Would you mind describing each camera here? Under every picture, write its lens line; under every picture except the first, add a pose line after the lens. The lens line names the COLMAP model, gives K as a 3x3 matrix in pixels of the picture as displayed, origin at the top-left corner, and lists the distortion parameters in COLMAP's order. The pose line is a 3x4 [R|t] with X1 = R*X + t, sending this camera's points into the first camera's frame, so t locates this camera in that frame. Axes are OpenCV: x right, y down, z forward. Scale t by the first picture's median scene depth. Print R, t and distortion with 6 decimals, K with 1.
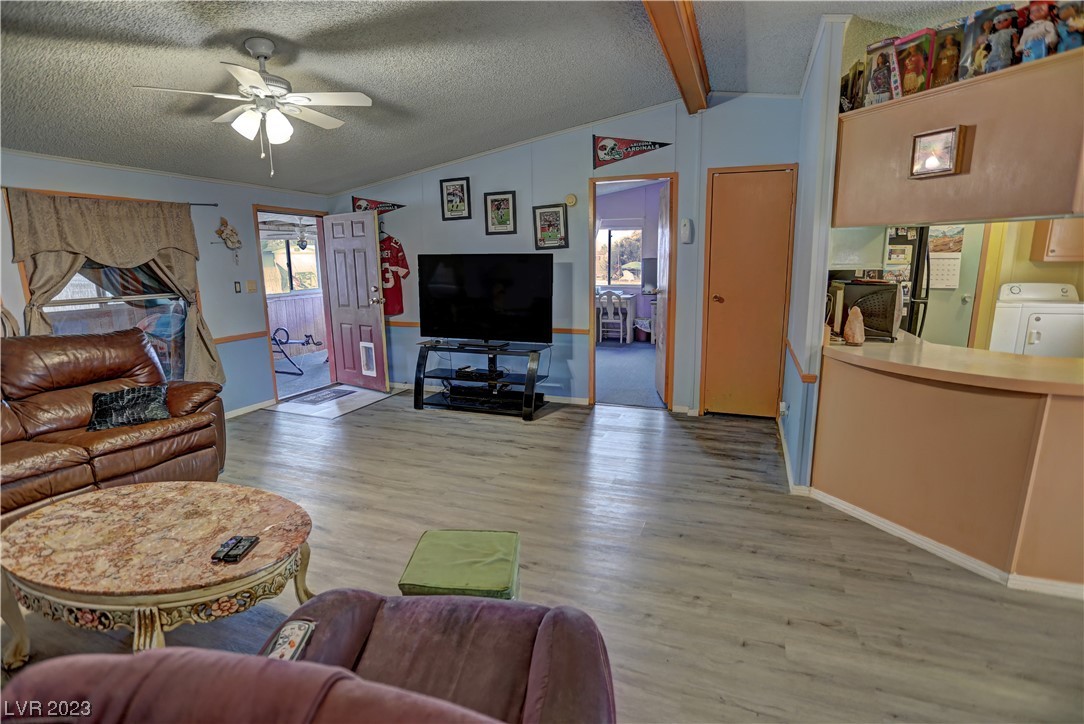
lens RADIAL K [[525.9, 0, 542.0], [0, 525.9, 362.0], [0, 0, 1]] dist [-0.072731, 0.031372]
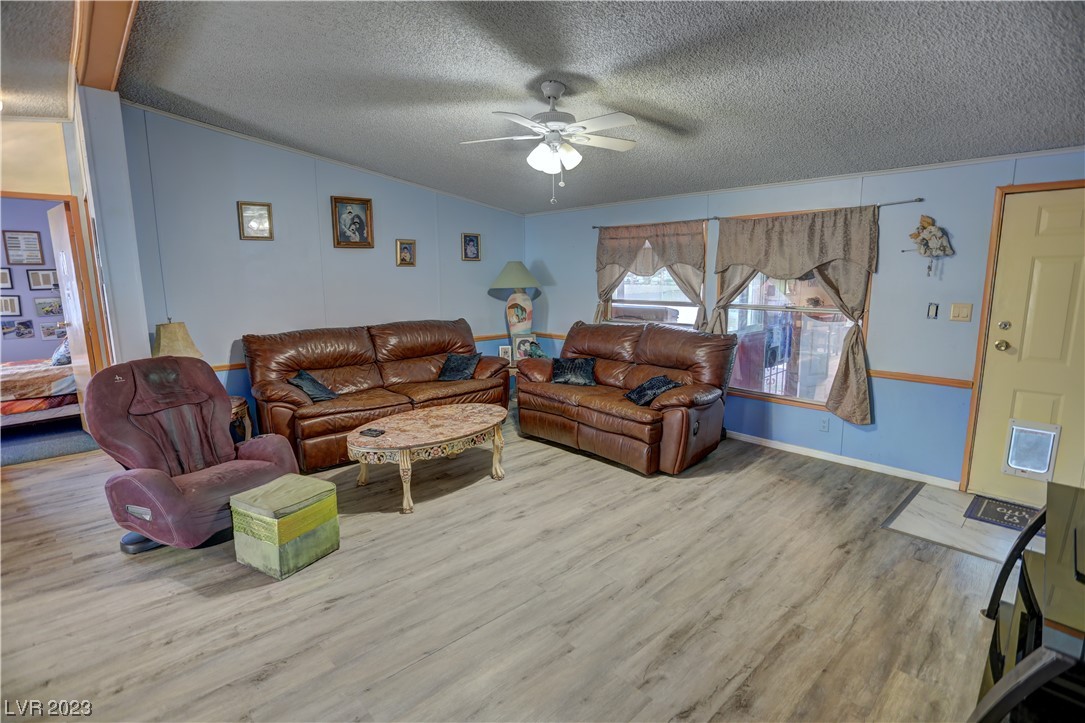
lens RADIAL K [[526.3, 0, 542.5], [0, 526.3, 361.5], [0, 0, 1]] dist [-0.072731, 0.031372]
pose [[-0.439561, 0.160837, -0.883696, 0.322327], [-0.155798, 0.955272, 0.251359, -0.191593], [0.884598, 0.248165, -0.394842, 0.909567]]
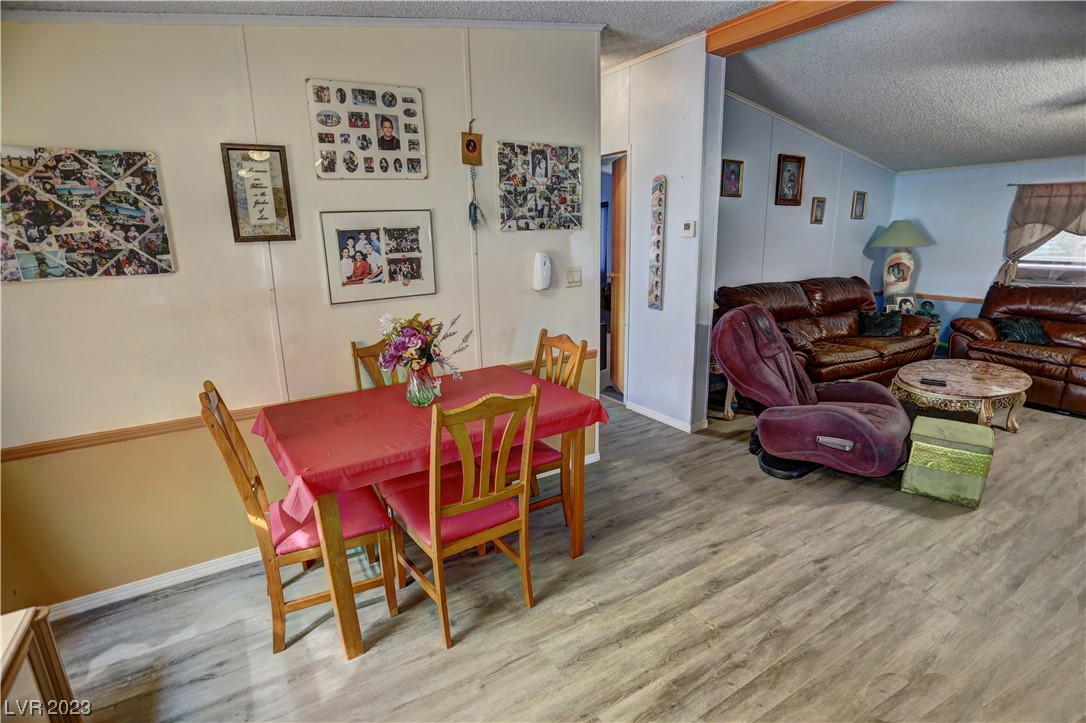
lens RADIAL K [[526.8, 0, 543.0], [0, 526.8, 361.5], [0, 0, 1]] dist [-0.072731, 0.031372]
pose [[-0.601970, 0.207921, -0.770974, 0.765426], [-0.132463, 0.926127, 0.353190, -0.090938], [0.787455, 0.314735, -0.529958, 0.330712]]
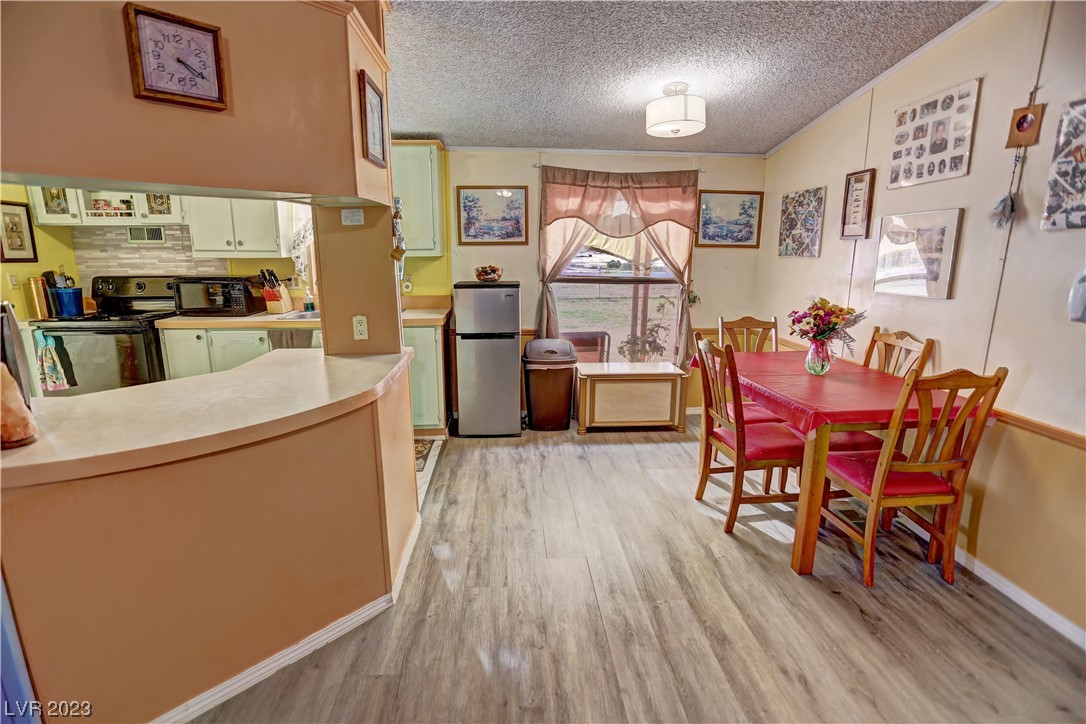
lens RADIAL K [[526.8, 0, 543.0], [0, 526.8, 362.0], [0, 0, 1]] dist [-0.072731, 0.031372]
pose [[-0.416877, -0.185468, 0.889840, 0.026279], [0.174394, 0.944455, 0.278552, -0.097135], [-0.892076, 0.271305, -0.361377, 0.492542]]
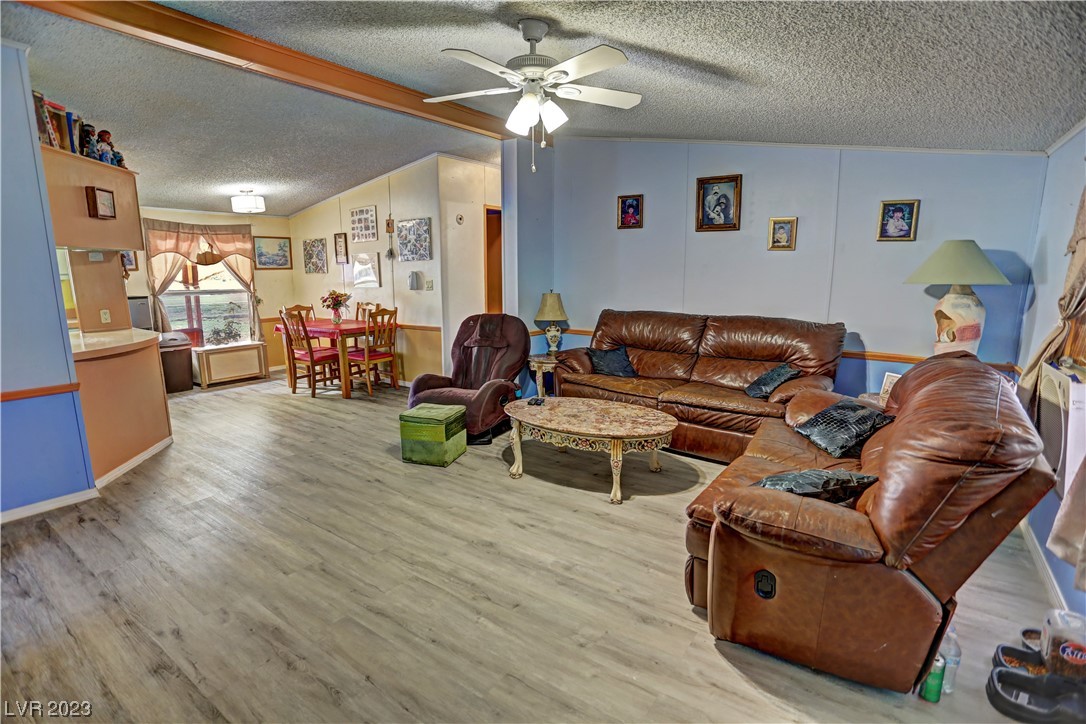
lens RADIAL K [[526.8, 0, 543.0], [0, 526.8, 362.0], [0, 0, 1]] dist [-0.072731, 0.031372]
pose [[-0.968245, -0.031360, 0.248030, -0.466838], [0.060396, 0.933376, 0.353783, -0.225833], [-0.242600, 0.357528, -0.901842, 1.169140]]
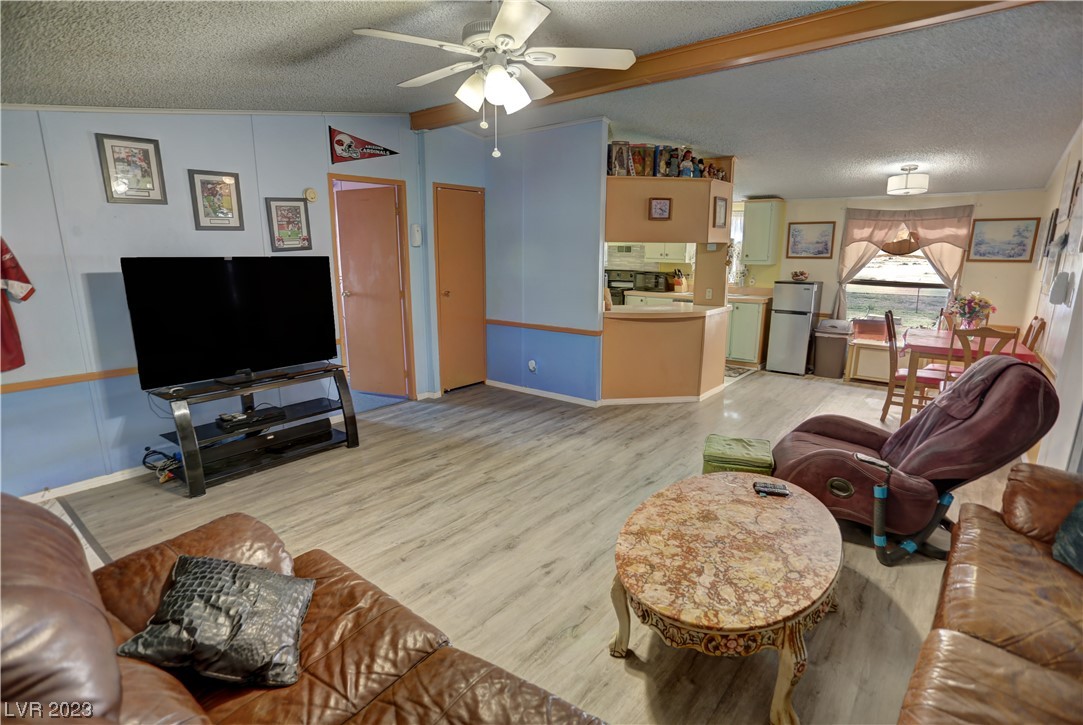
lens RADIAL K [[537.2, 0, 538.4], [0, 537.2, 374.1], [0, 0, 1]] dist [-0.076711, 0.036389]
pose [[0.311144, -0.201189, 0.928823, -0.793188], [0.178993, 0.972250, 0.150636, -0.092513], [-0.933355, 0.119383, 0.338521, 0.426794]]
